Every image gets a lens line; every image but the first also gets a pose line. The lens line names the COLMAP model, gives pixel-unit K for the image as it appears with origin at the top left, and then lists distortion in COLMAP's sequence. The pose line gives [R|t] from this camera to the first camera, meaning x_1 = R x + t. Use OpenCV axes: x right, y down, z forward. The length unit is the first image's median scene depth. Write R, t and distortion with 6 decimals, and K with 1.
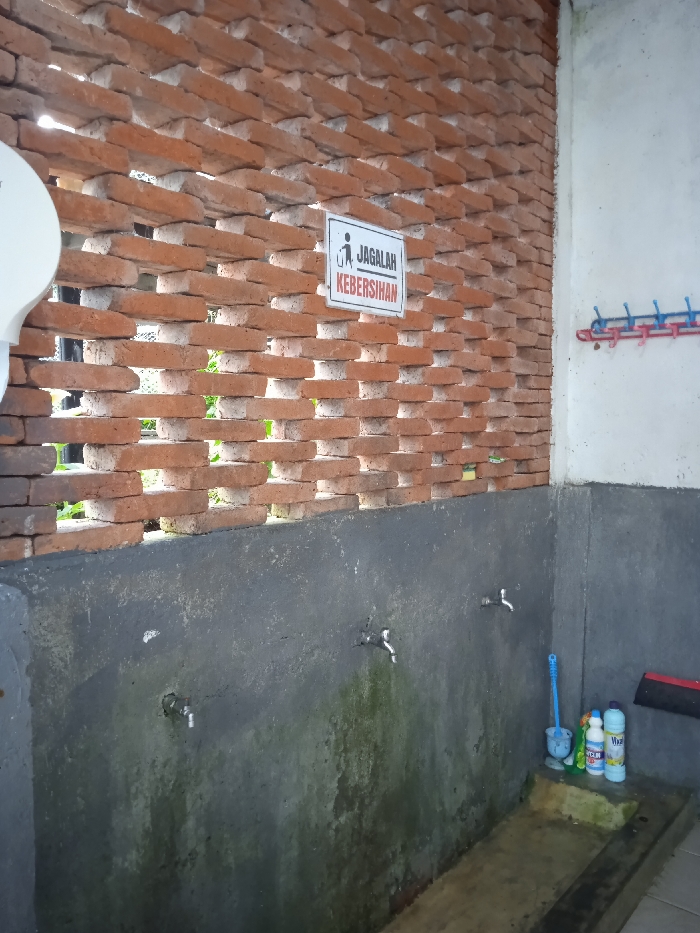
lens RADIAL K [[770.0, 0, 350.0], [0, 770.0, 466.5], [0, 0, 1]] dist [0.037330, -0.044852]
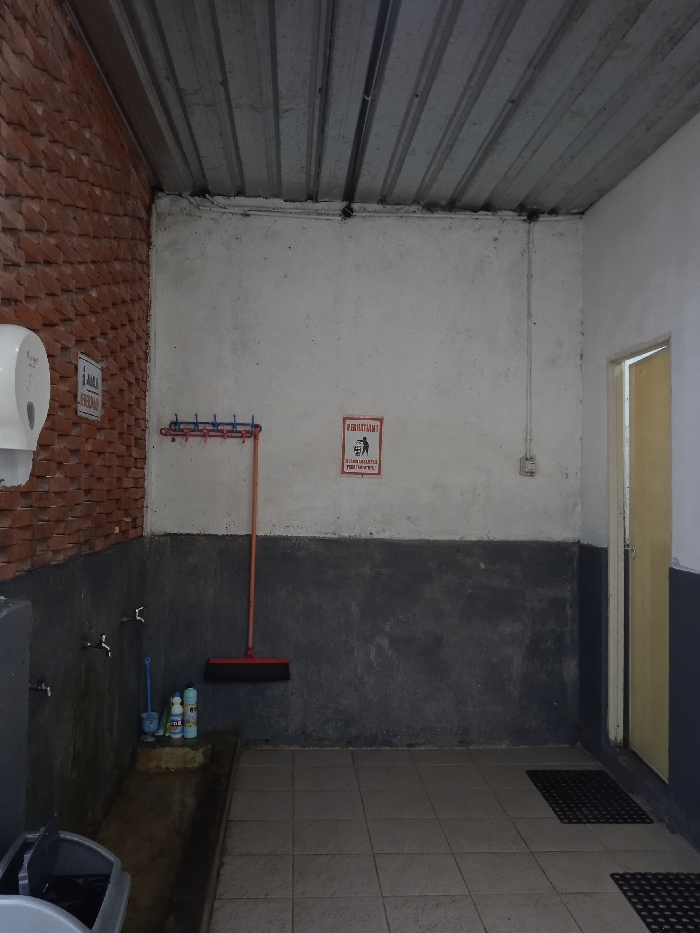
lens RADIAL K [[770.0, 0, 350.0], [0, 770.0, 466.5], [0, 0, 1]] dist [0.037330, -0.044852]
pose [[0.726737, 0.031138, 0.686209, -0.456163], [0.022180, 0.997387, -0.068748, 0.002782], [-0.686557, 0.065182, 0.724148, -0.293532]]
